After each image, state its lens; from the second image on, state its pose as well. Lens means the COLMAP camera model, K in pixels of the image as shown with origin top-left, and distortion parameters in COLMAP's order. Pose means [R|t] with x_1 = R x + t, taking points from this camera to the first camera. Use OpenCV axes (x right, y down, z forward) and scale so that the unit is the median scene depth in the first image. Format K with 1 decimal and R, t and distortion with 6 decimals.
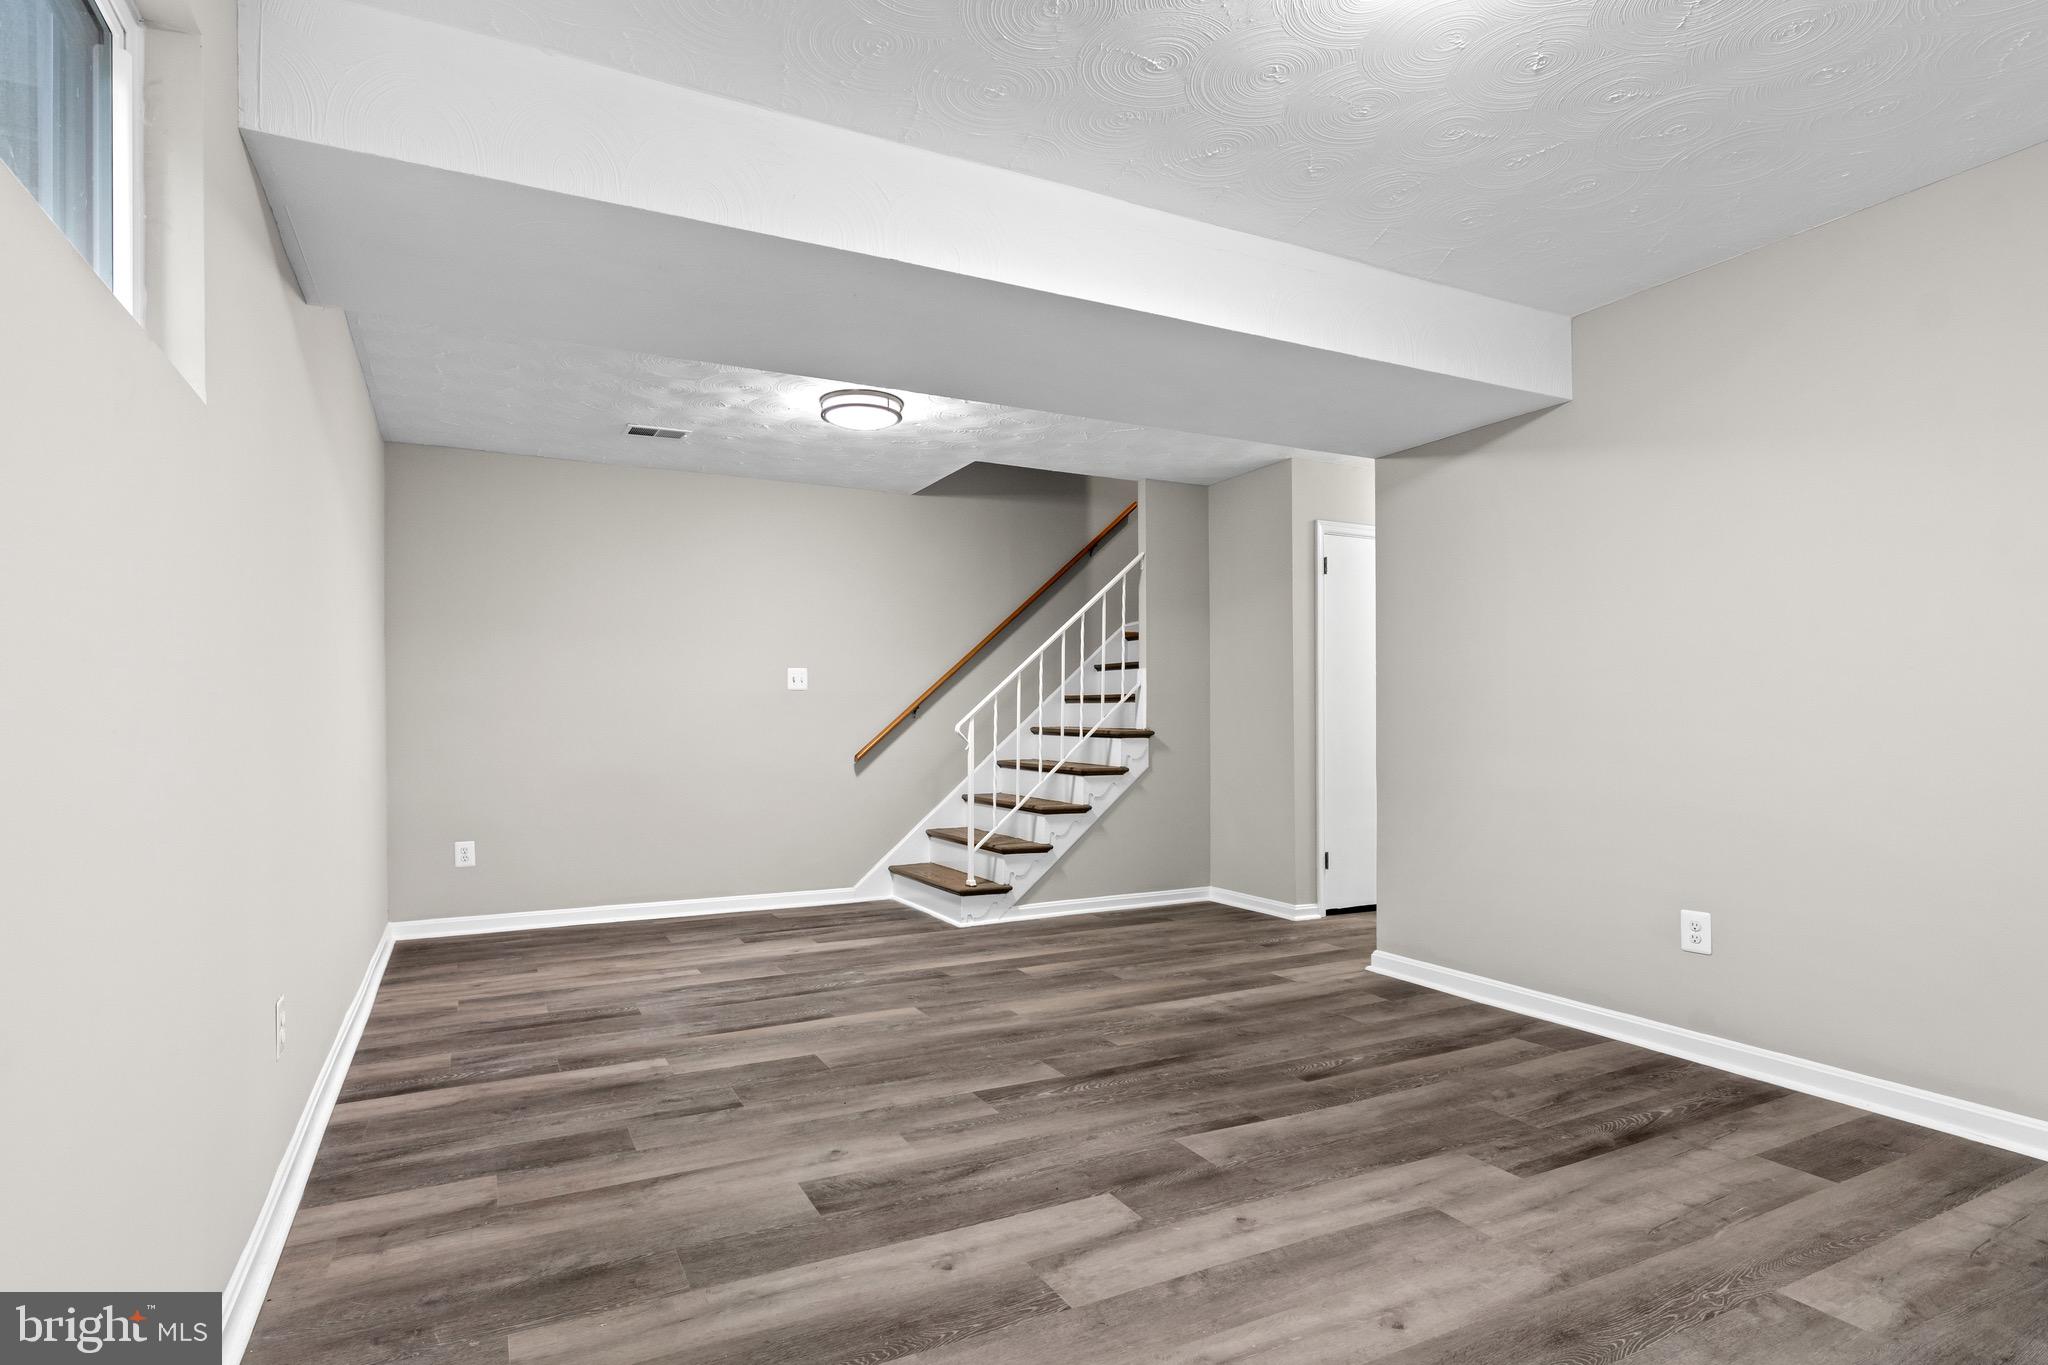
lens RADIAL K [[1069.6, 0, 1025.8], [0, 1069.6, 693.5], [0, 0, 1]] dist [-0.002485, -0.000362]
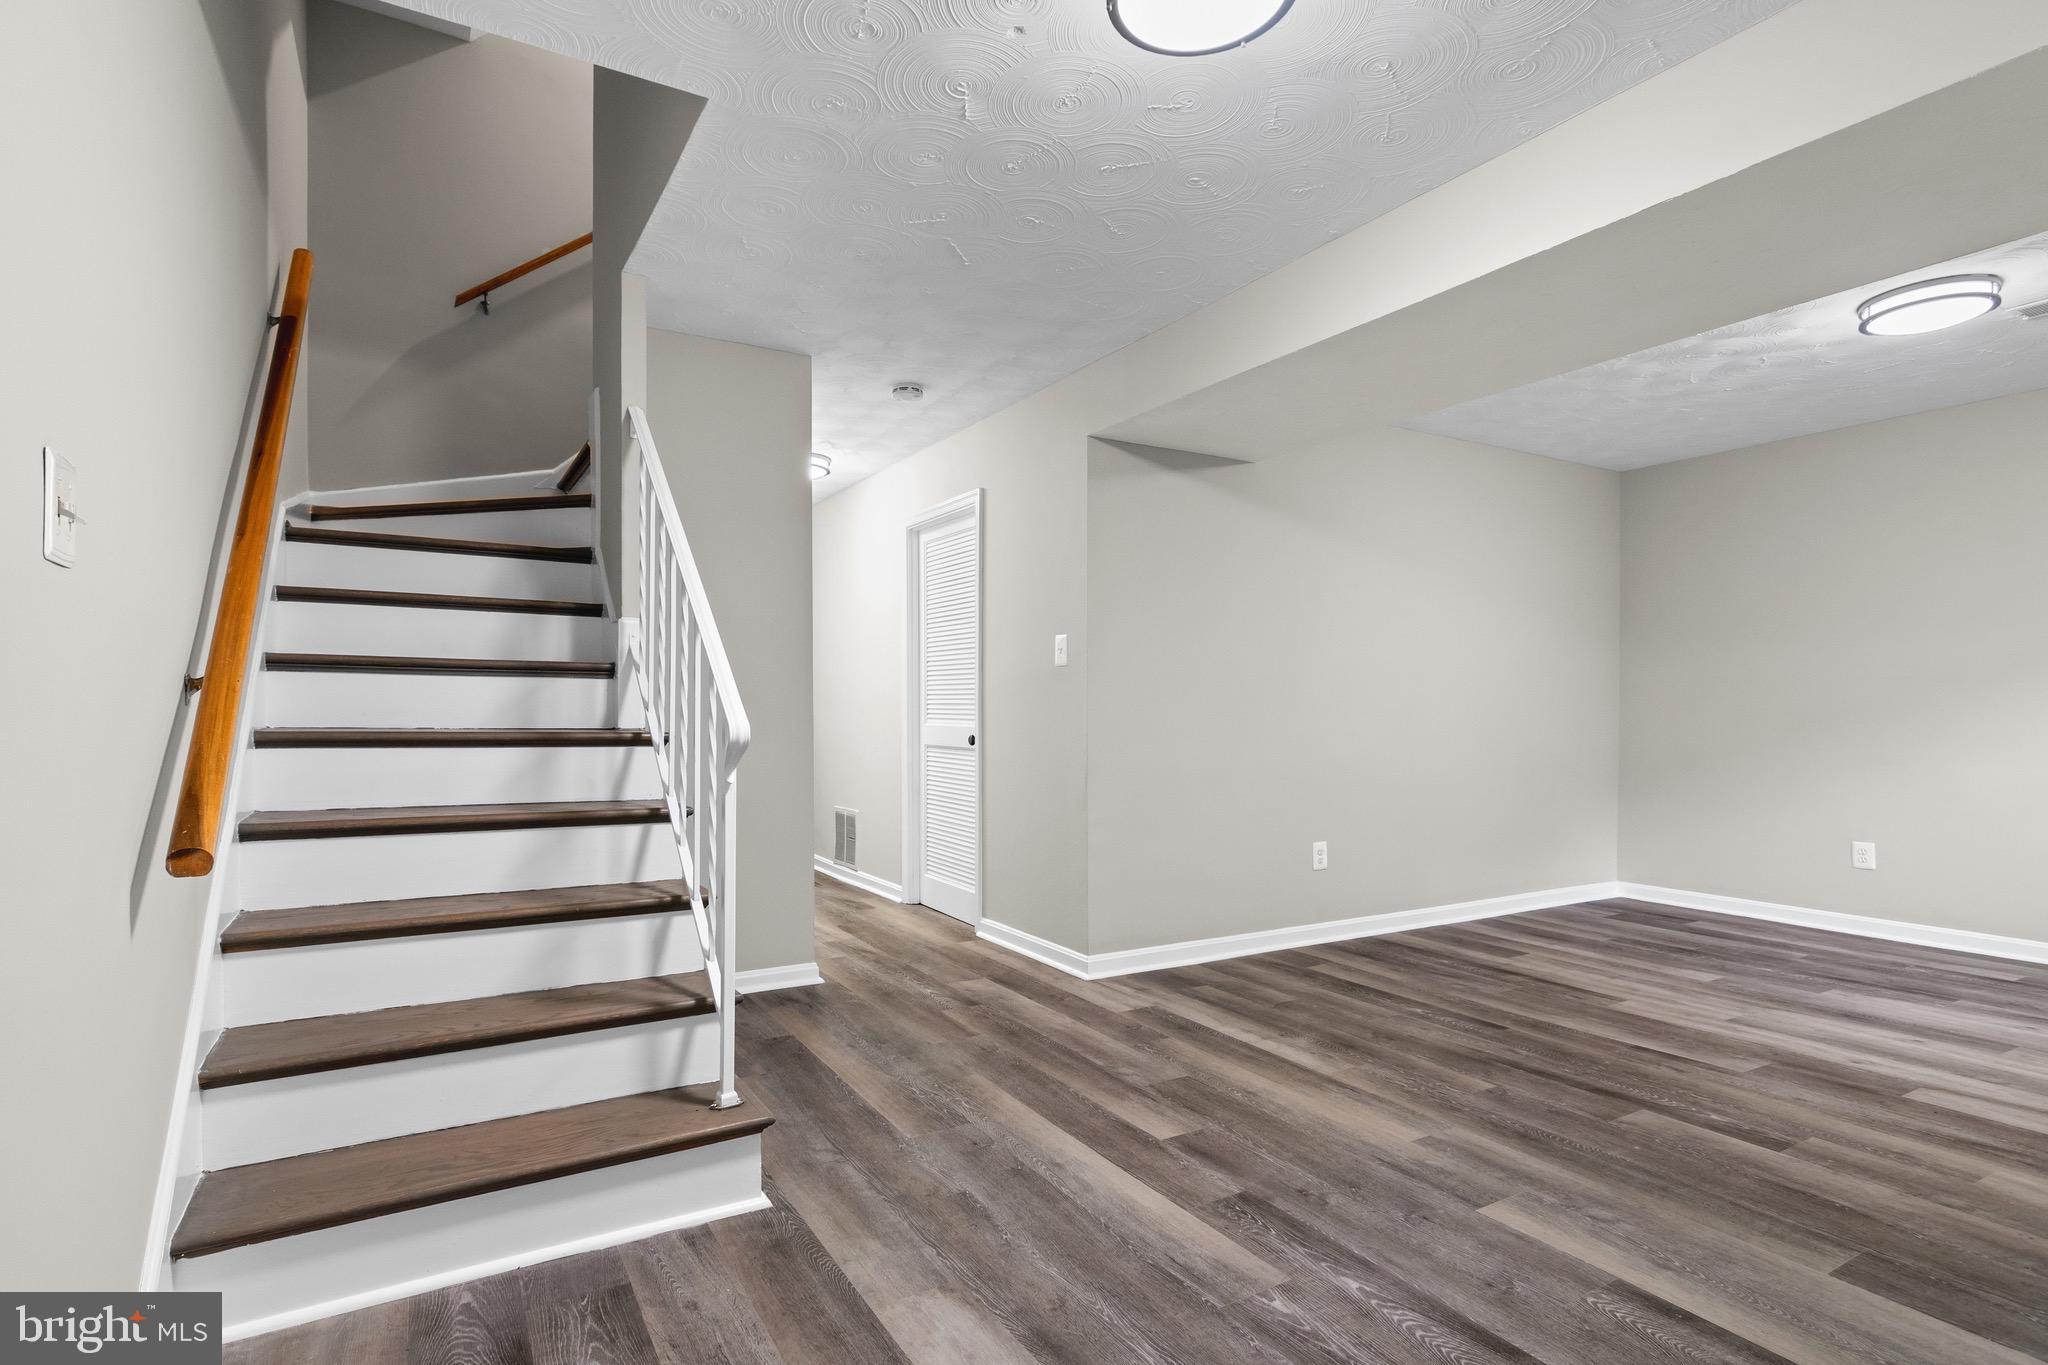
lens RADIAL K [[1002.0, 0, 1017.1], [0, 1002.0, 700.2], [0, 0, 1]] dist [-0.001291, 0.004080]
pose [[-0.049364, 0.012004, 0.998709, -0.844863], [-0.026437, 0.999562, -0.013321, 0.042855], [-0.998431, -0.027060, -0.049025, 1.704113]]
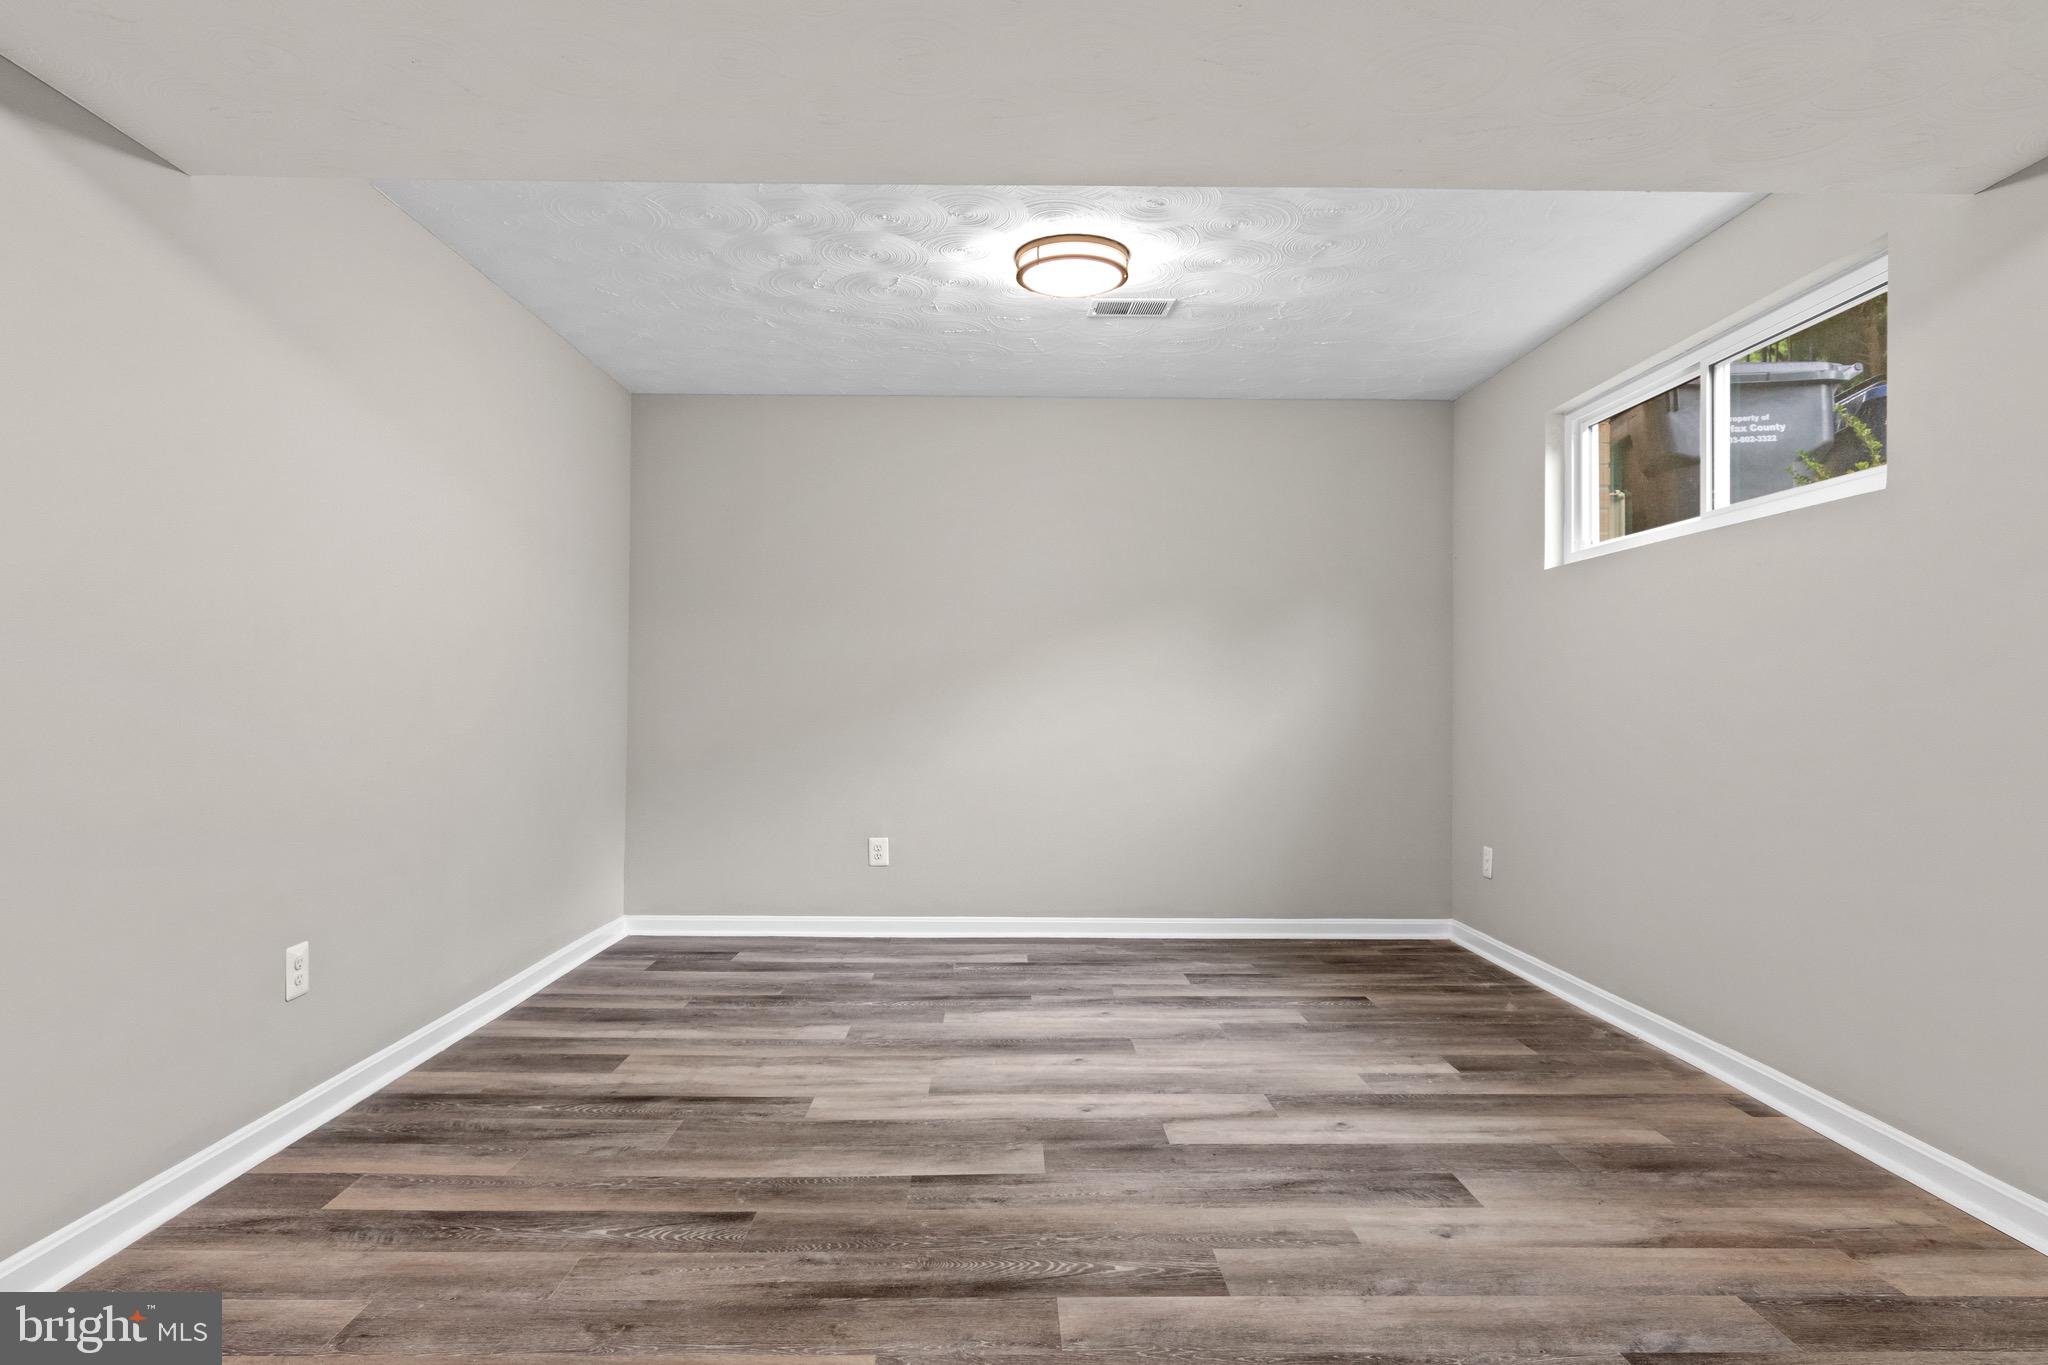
lens RADIAL K [[1154.7, 0, 1005.7], [0, 1154.7, 686.3], [0, 0, 1]] dist [0.001432, 0.000493]
pose [[-0.885316, 0.002363, 0.464984, -0.258485], [-0.015277, 0.999299, -0.034165, 0.040919], [-0.464739, -0.037350, -0.884660, 1.729959]]
